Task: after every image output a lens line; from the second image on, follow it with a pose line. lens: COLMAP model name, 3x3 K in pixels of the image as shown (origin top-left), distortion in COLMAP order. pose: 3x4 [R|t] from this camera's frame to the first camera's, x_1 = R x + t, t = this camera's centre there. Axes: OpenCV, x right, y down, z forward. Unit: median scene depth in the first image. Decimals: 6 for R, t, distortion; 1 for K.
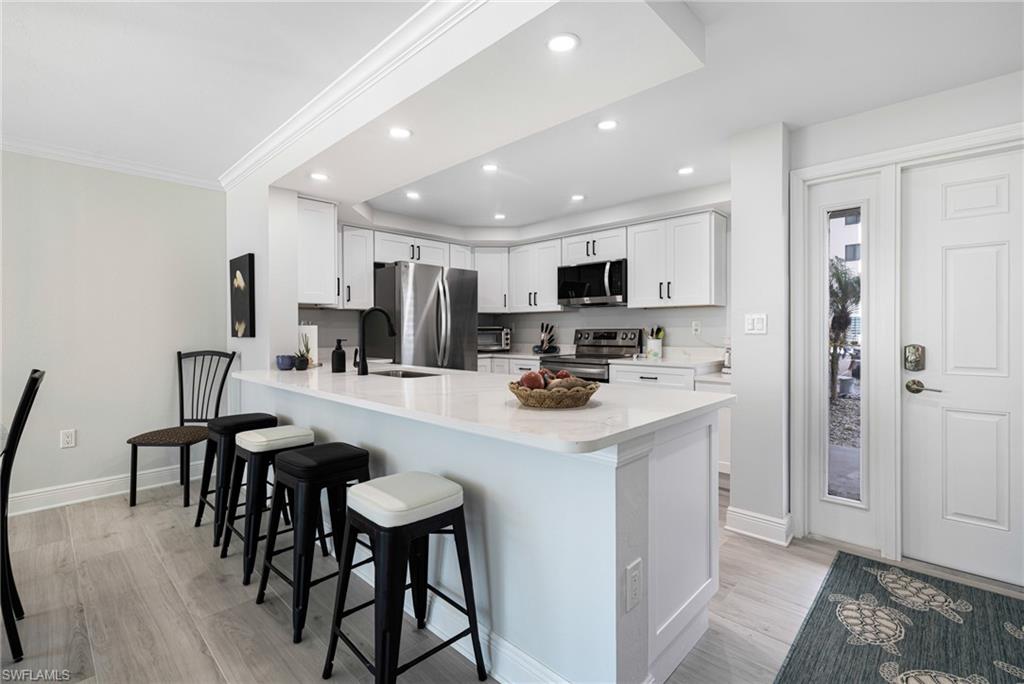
lens RADIAL K [[469.6, 0, 512.0], [0, 469.6, 342.0], [0, 0, 1]] dist [0.000717, 0.000328]
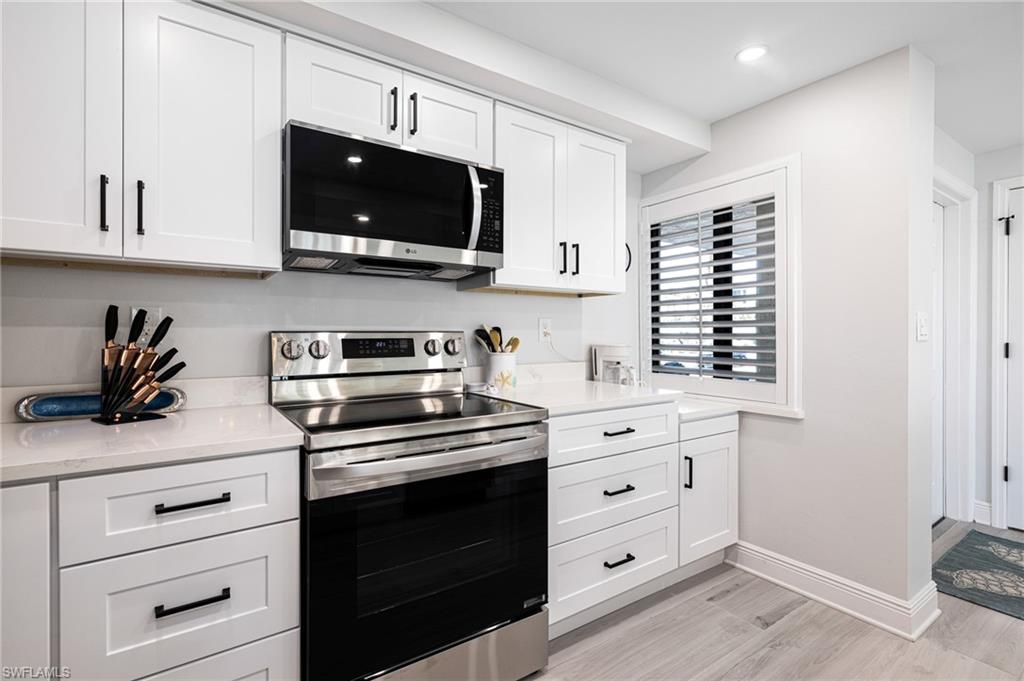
lens RADIAL K [[484.1, 0, 526.1], [0, 484.1, 328.5], [0, 0, 1]] dist [0.001847, 0.000158]
pose [[0.172327, 0.011258, 0.984975, -0.184354], [0.021287, 0.999659, -0.015150, -0.021559], [-0.984810, 0.023578, 0.172029, 0.836962]]
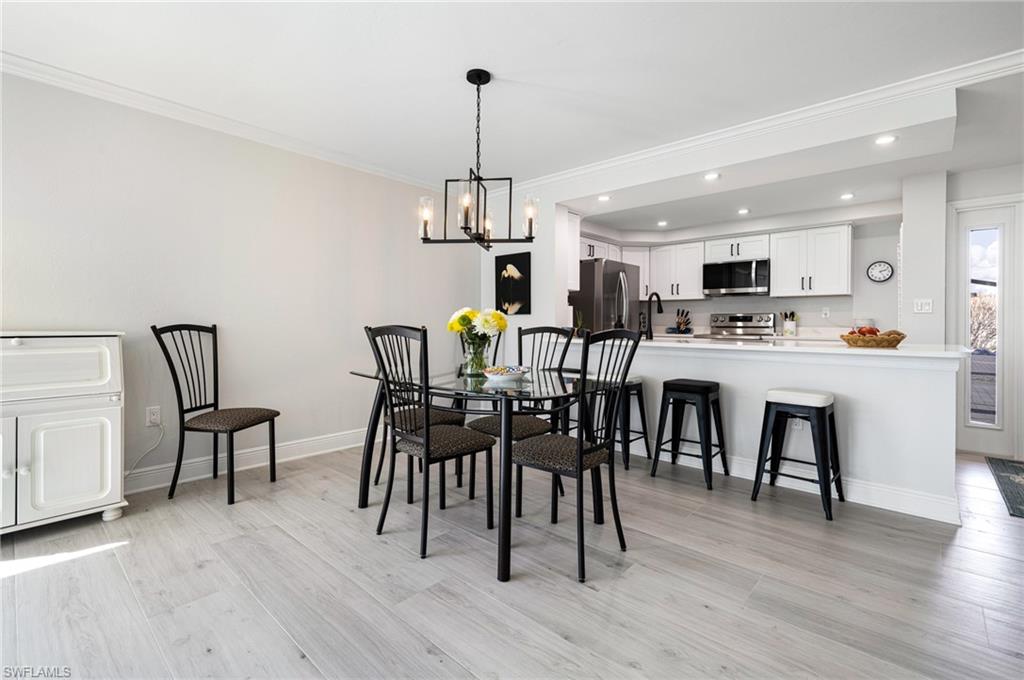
lens RADIAL K [[464.6, 0, 520.1], [0, 464.6, 325.3], [0, 0, 1]] dist [0.002904, 0.000308]
pose [[0.999257, 0.008651, 0.037568, -0.455092], [-0.007893, 0.999763, -0.020265, 0.034824], [-0.037735, 0.019953, 0.999089, -0.229462]]
